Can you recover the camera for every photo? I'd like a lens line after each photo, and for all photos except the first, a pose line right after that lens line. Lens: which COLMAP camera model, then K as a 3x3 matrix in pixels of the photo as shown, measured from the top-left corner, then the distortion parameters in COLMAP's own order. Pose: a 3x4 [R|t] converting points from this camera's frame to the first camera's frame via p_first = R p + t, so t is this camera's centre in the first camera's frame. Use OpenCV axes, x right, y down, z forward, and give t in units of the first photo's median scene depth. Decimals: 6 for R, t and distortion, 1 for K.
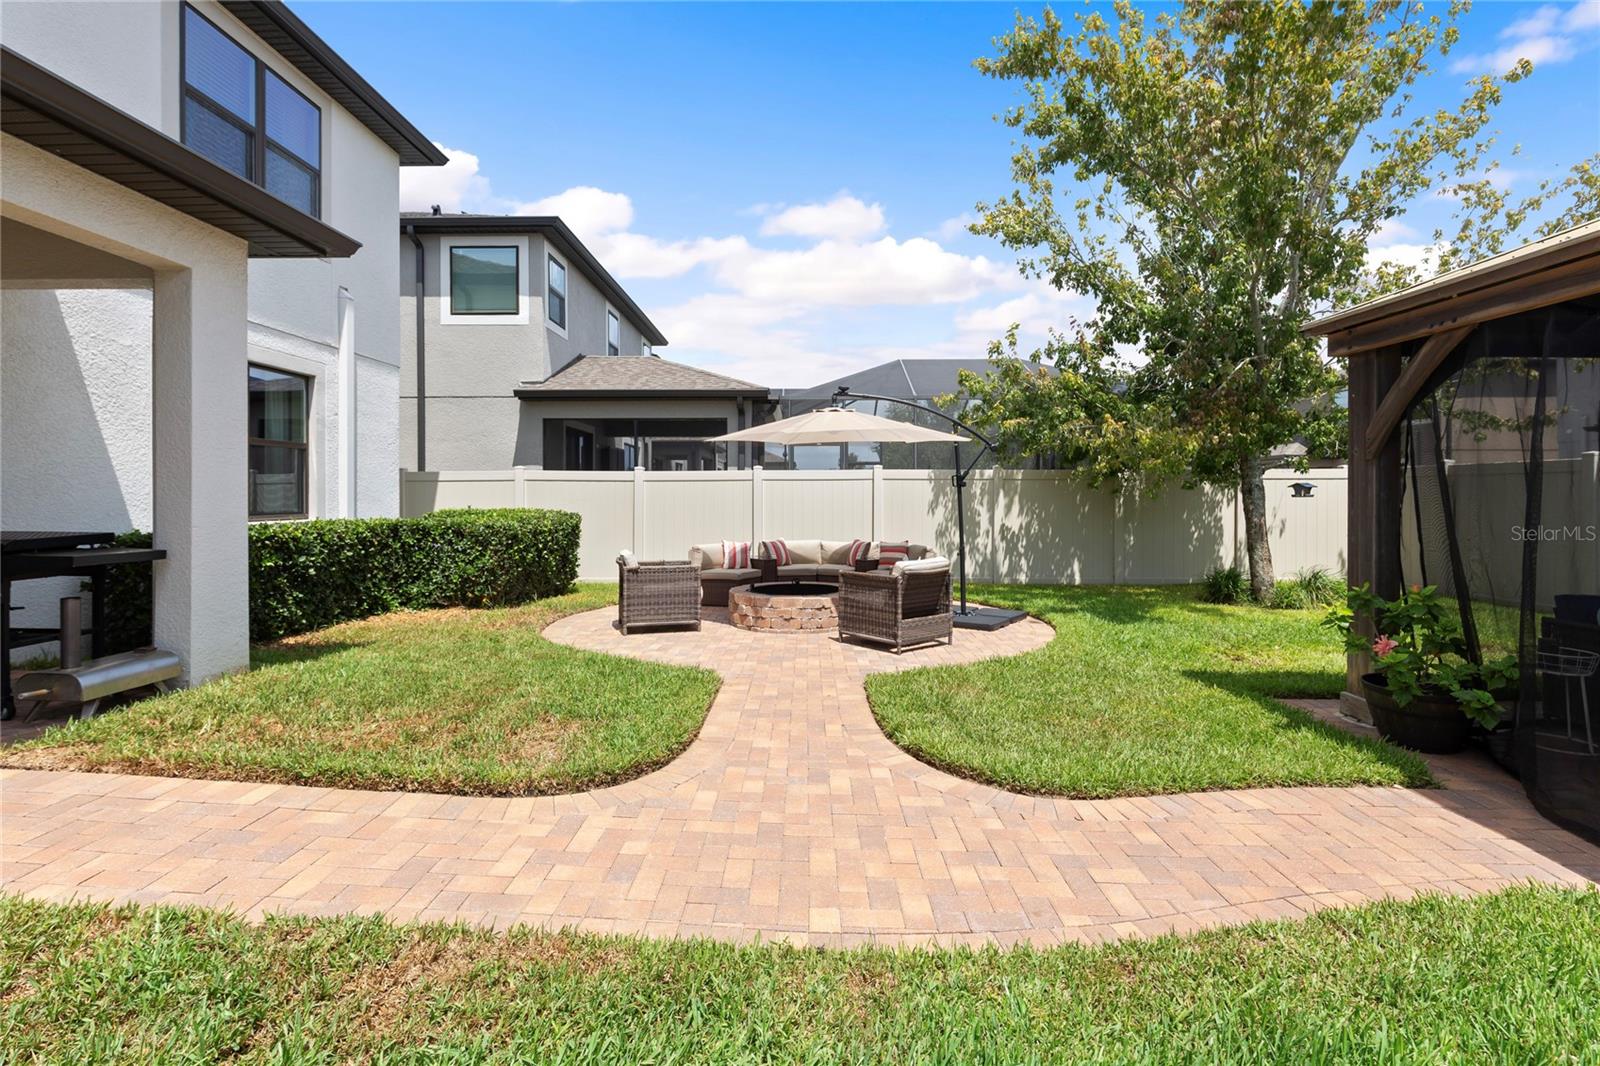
lens RADIAL K [[734.2, 0, 798.2], [0, 734.2, 494.4], [0, 0, 1]] dist [0.010220, -0.000154]
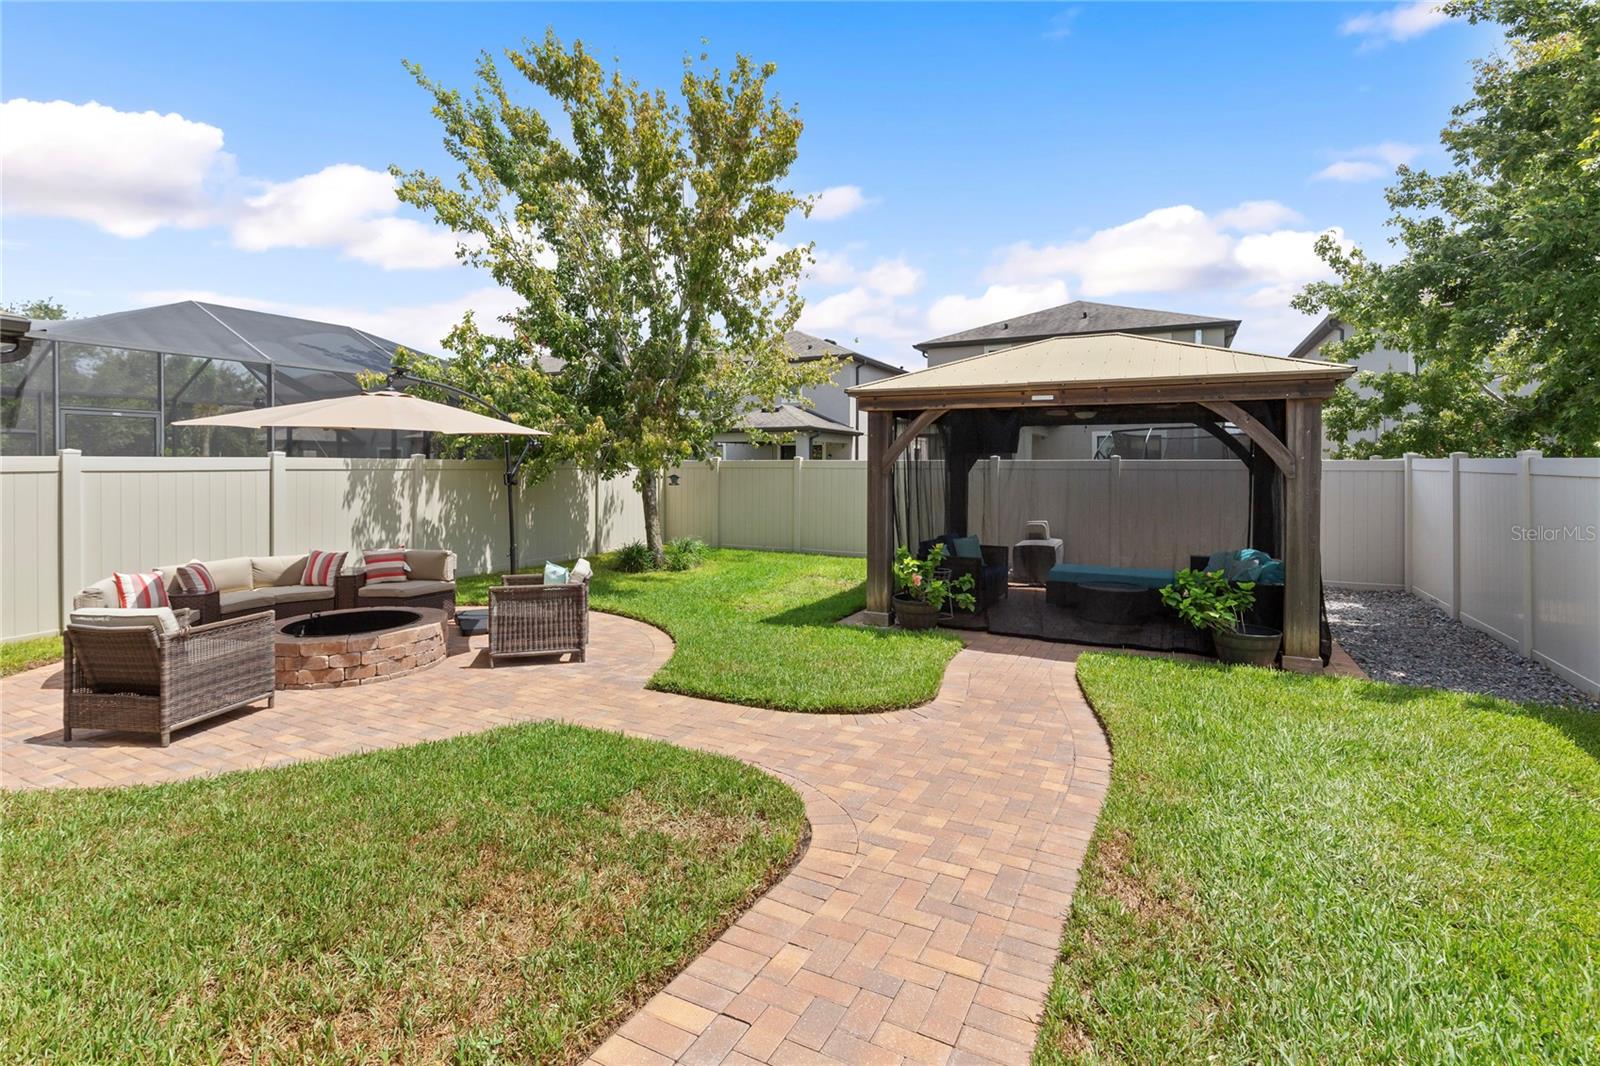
lens RADIAL K [[750.5, 0, 777.1], [0, 750.5, 465.5], [0, 0, 1]] dist [0.014251, 0.000041]
pose [[0.457657, -0.005991, 0.889109, -0.537212], [-0.000083, 0.999977, 0.006781, -0.046325], [-0.889129, -0.003177, 0.457646, 0.242210]]
